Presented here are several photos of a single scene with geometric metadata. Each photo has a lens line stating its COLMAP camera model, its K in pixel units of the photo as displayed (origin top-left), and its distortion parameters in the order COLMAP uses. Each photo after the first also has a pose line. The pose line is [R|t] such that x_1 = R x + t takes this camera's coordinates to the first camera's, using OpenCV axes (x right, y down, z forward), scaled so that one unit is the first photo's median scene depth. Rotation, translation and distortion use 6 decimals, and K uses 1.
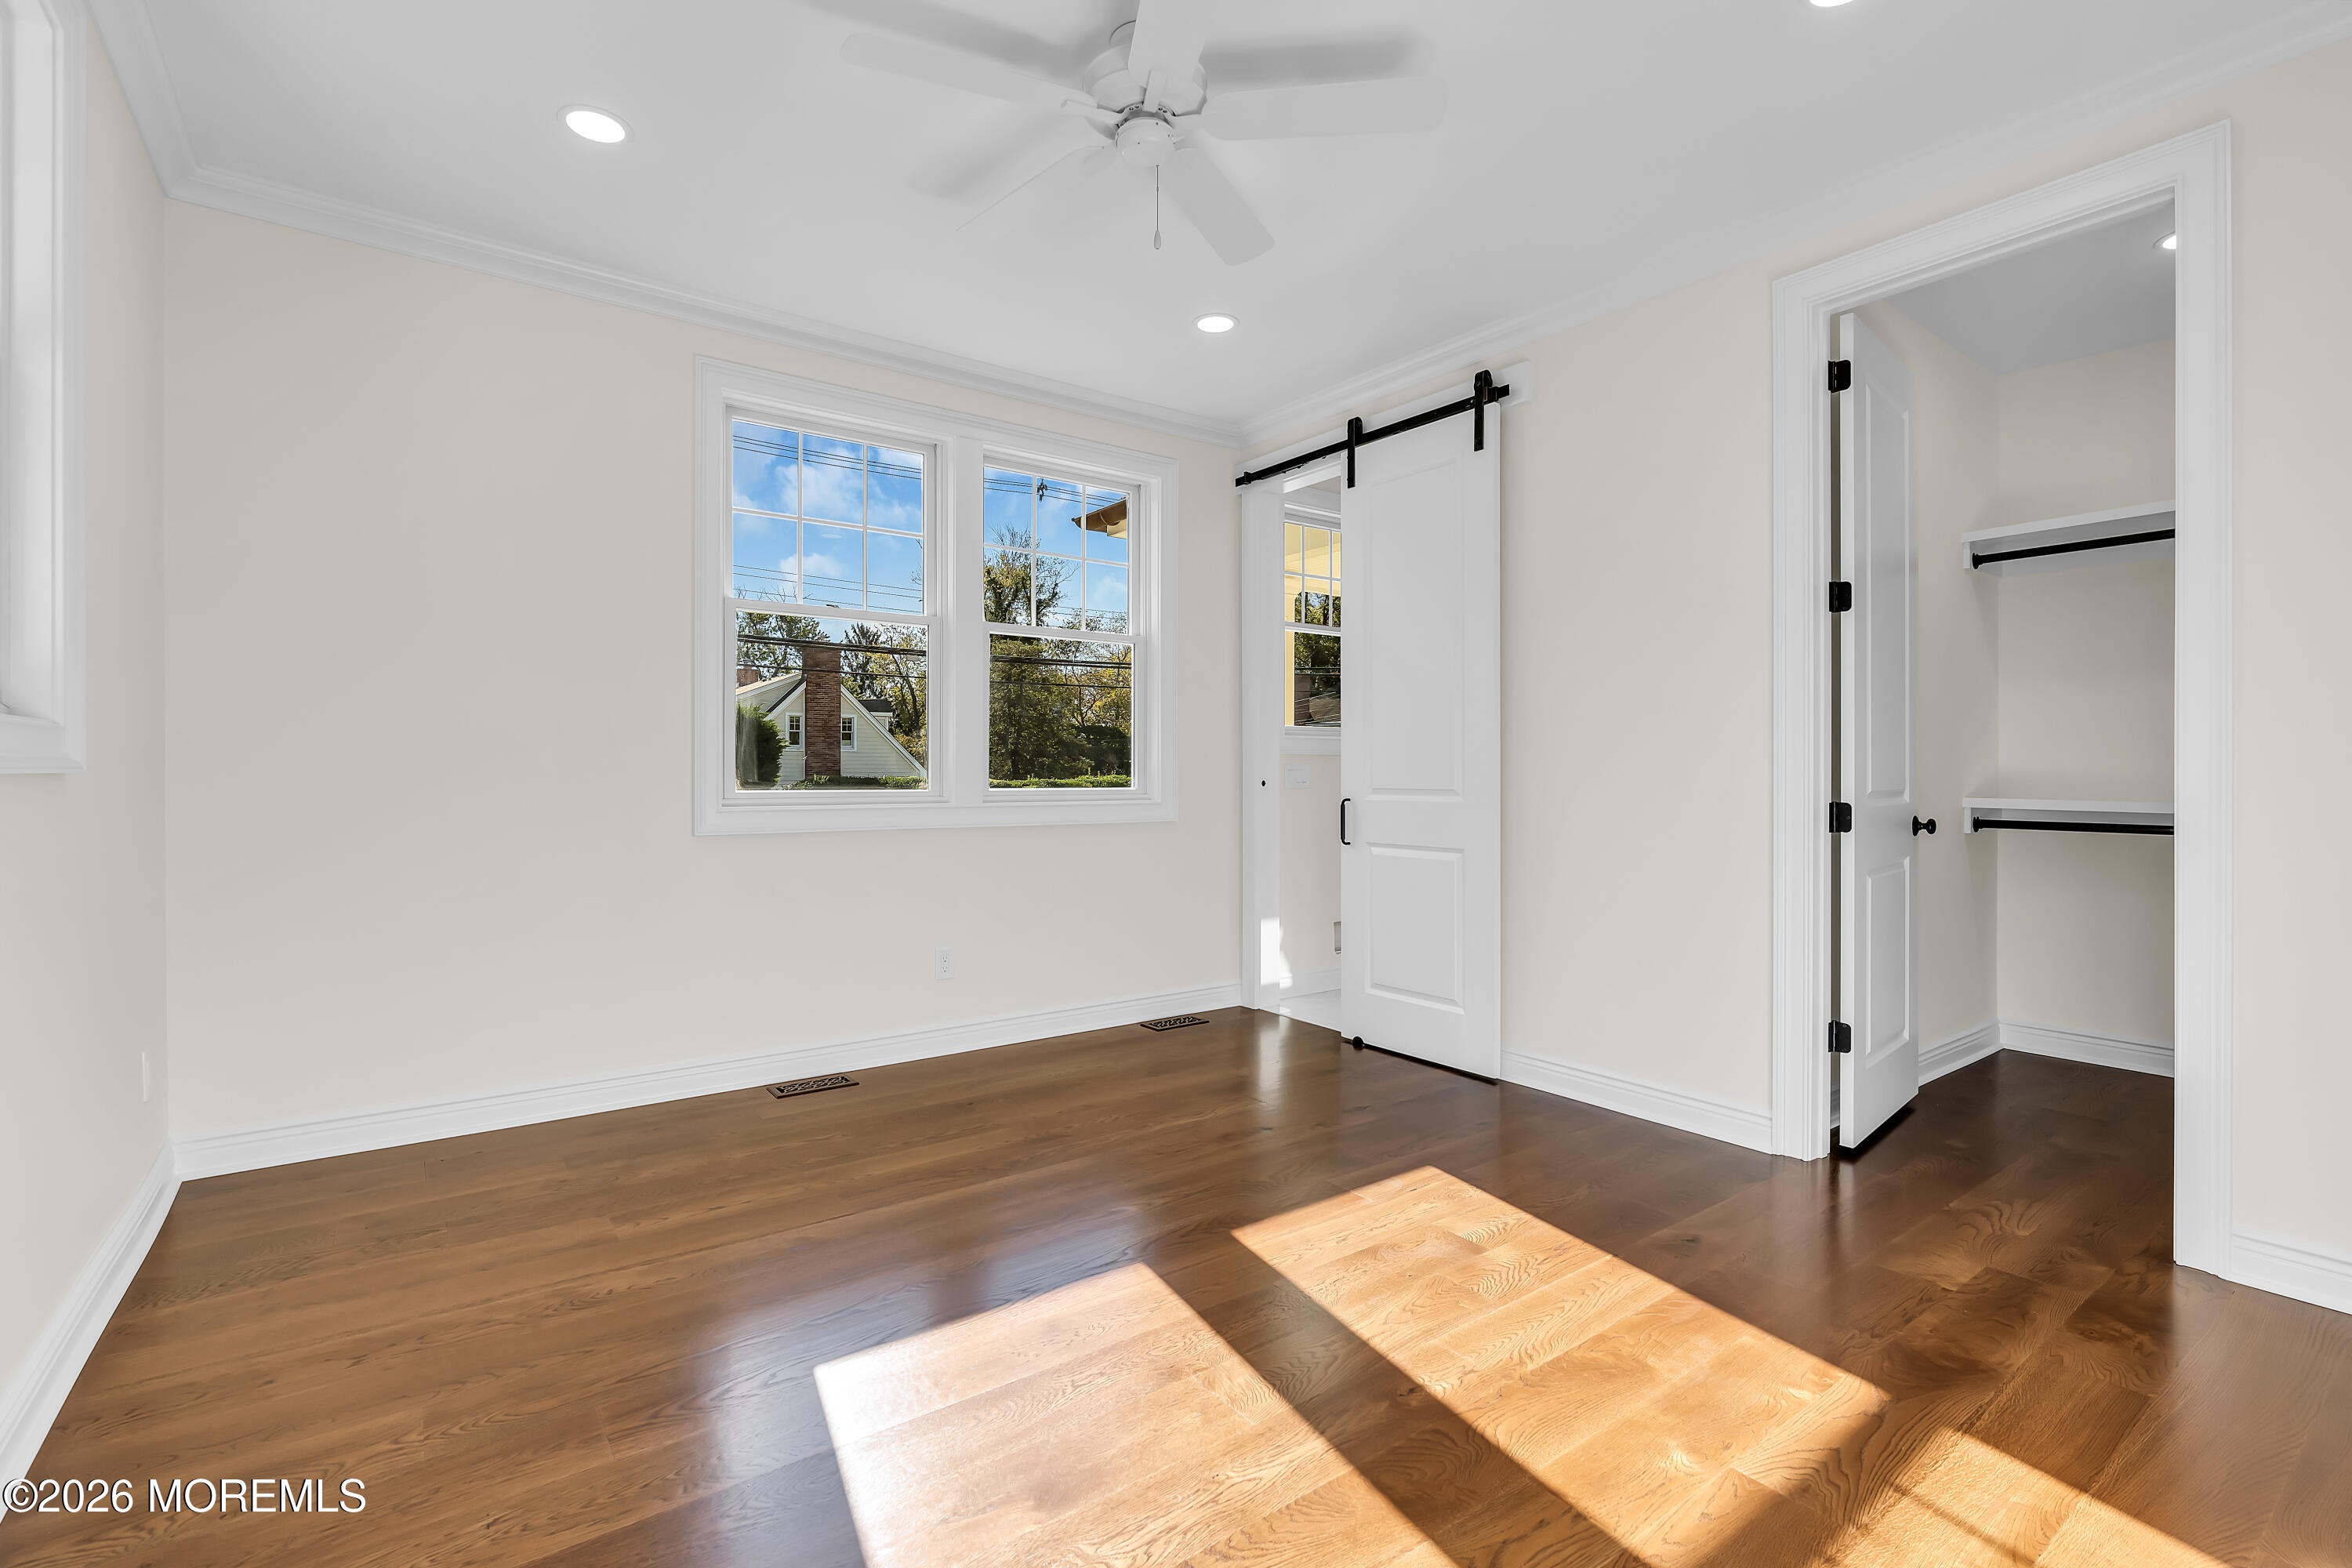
lens RADIAL K [[1059.7, 0, 1172.1], [0, 1059.7, 776.5], [0, 0, 1]] dist [-0.009842, 0.001624]
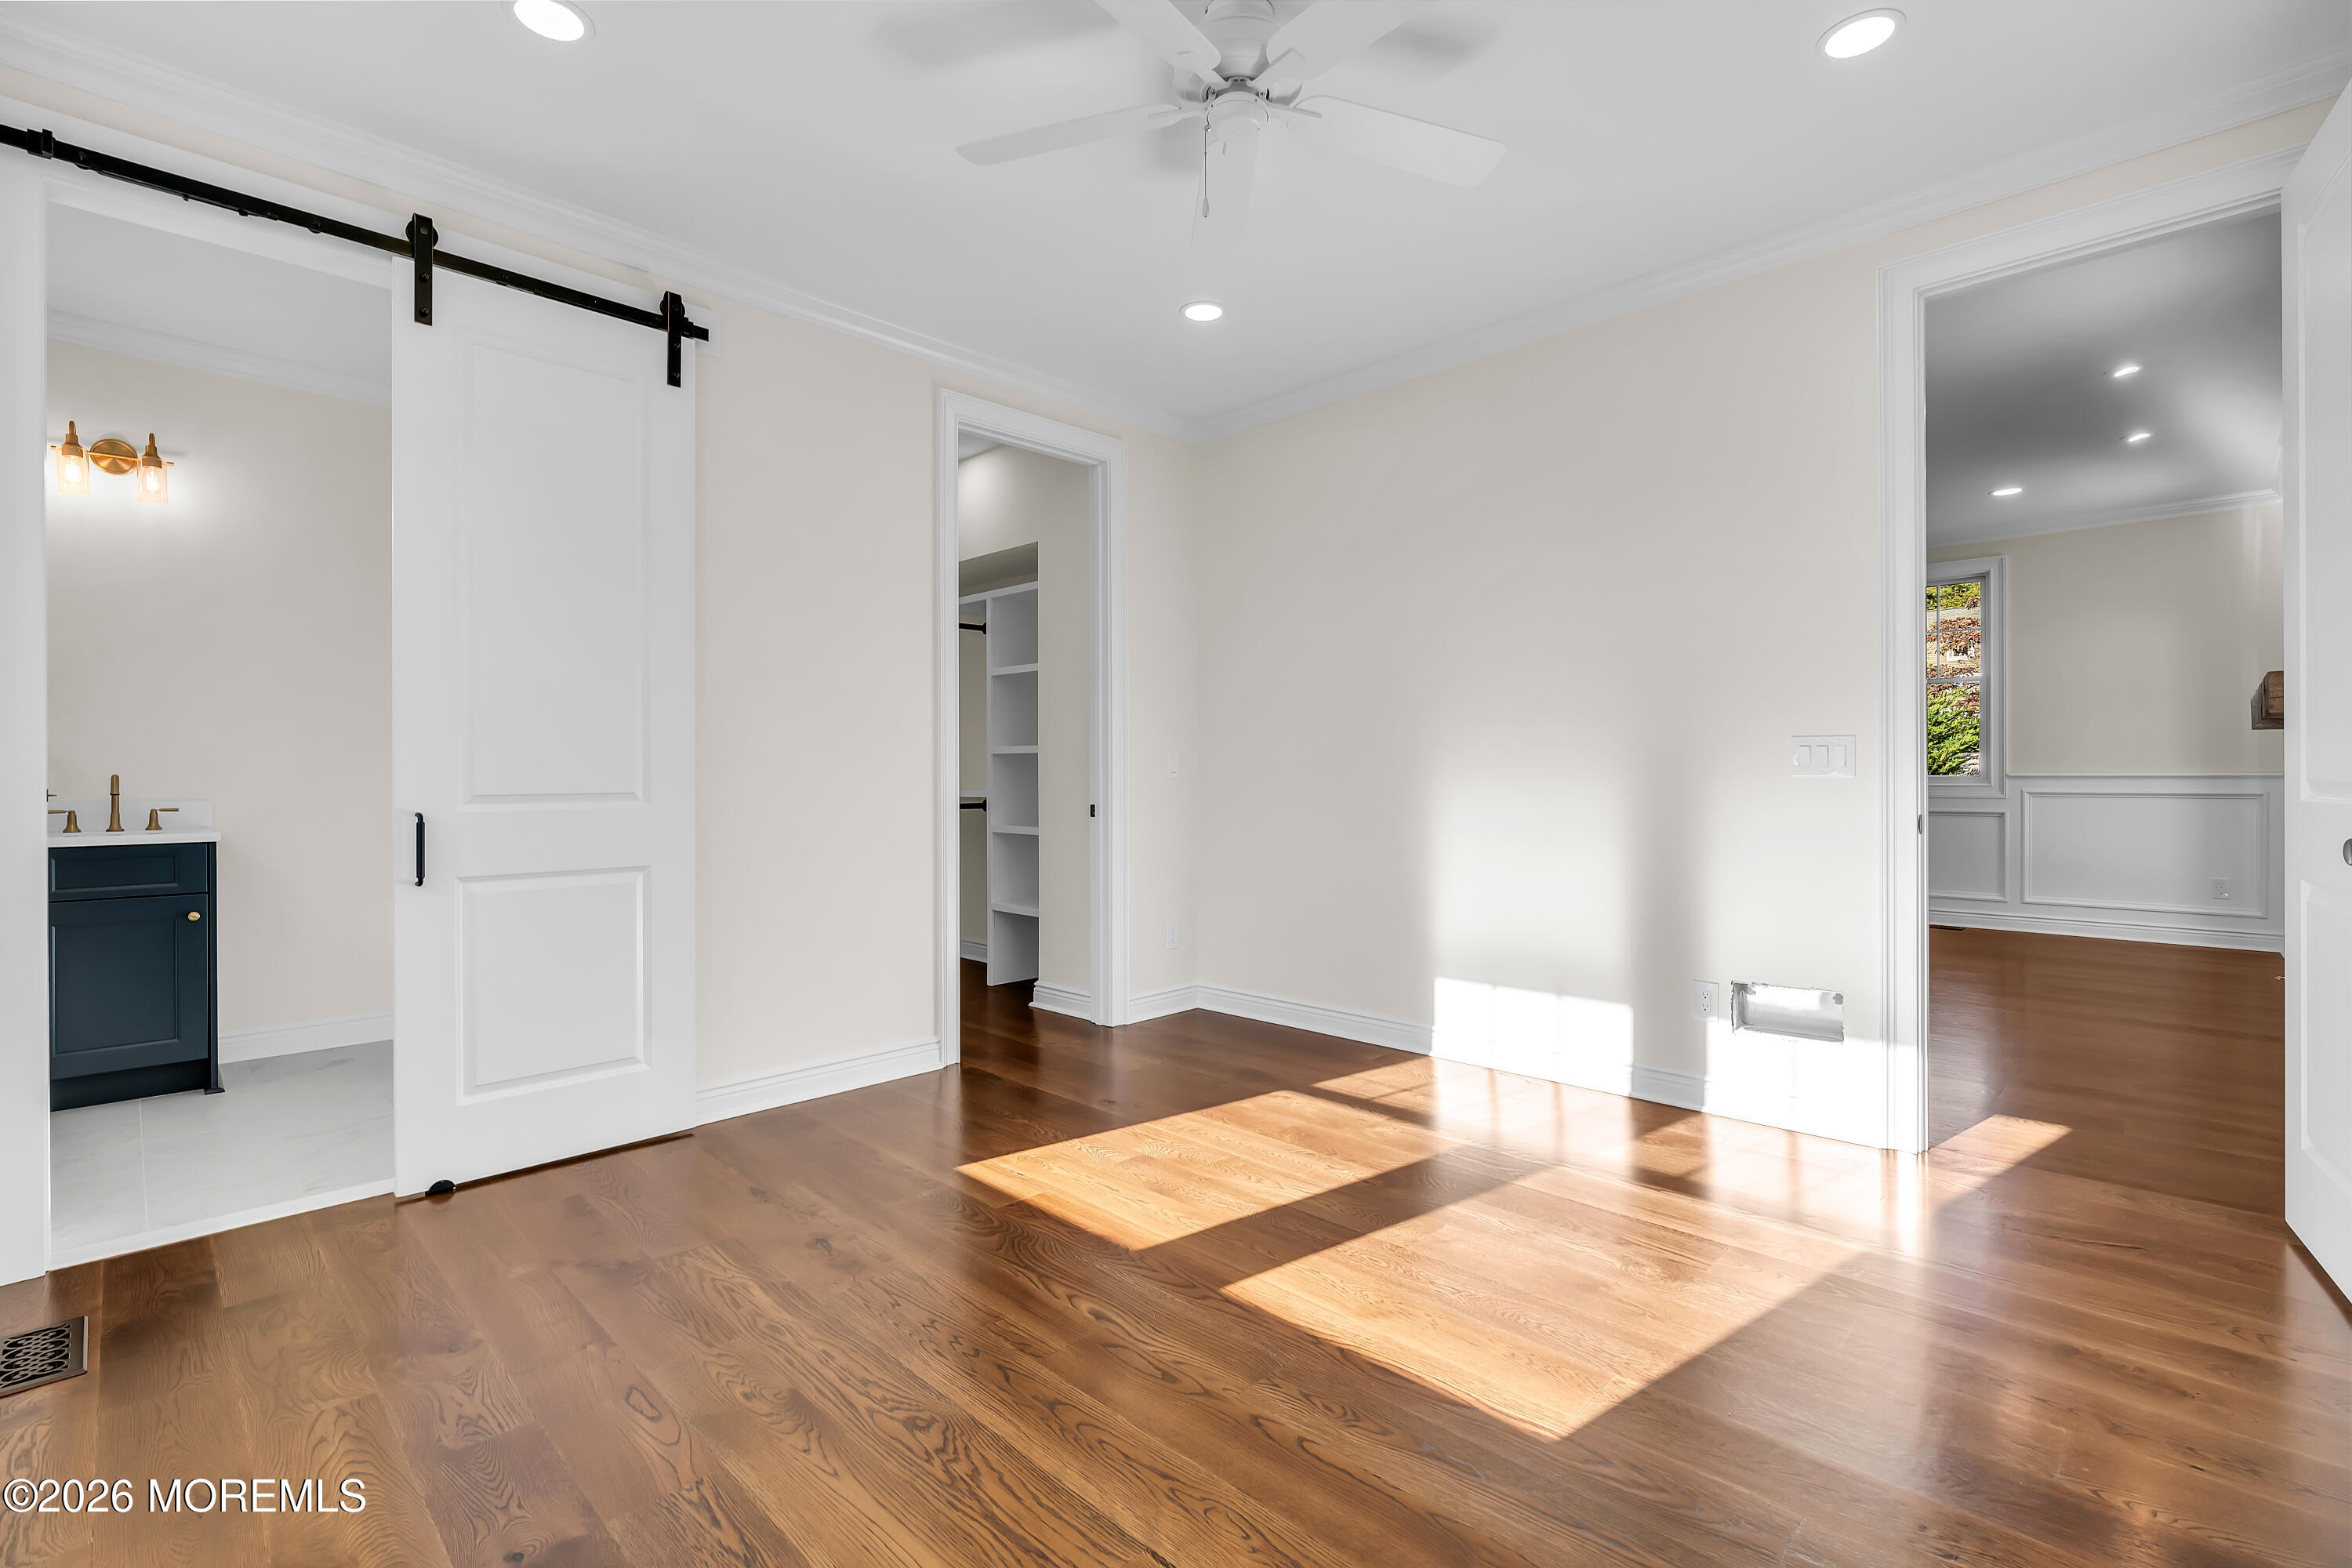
lens RADIAL K [[1059.7, 0, 1172.1], [0, 1059.7, 776.5], [0, 0, 1]] dist [-0.009842, 0.001624]
pose [[-0.156627, -0.005569, 0.987642, -0.927783], [0.007412, 0.999949, 0.006814, -0.003934], [-0.987630, 0.008387, -0.156578, 1.156457]]
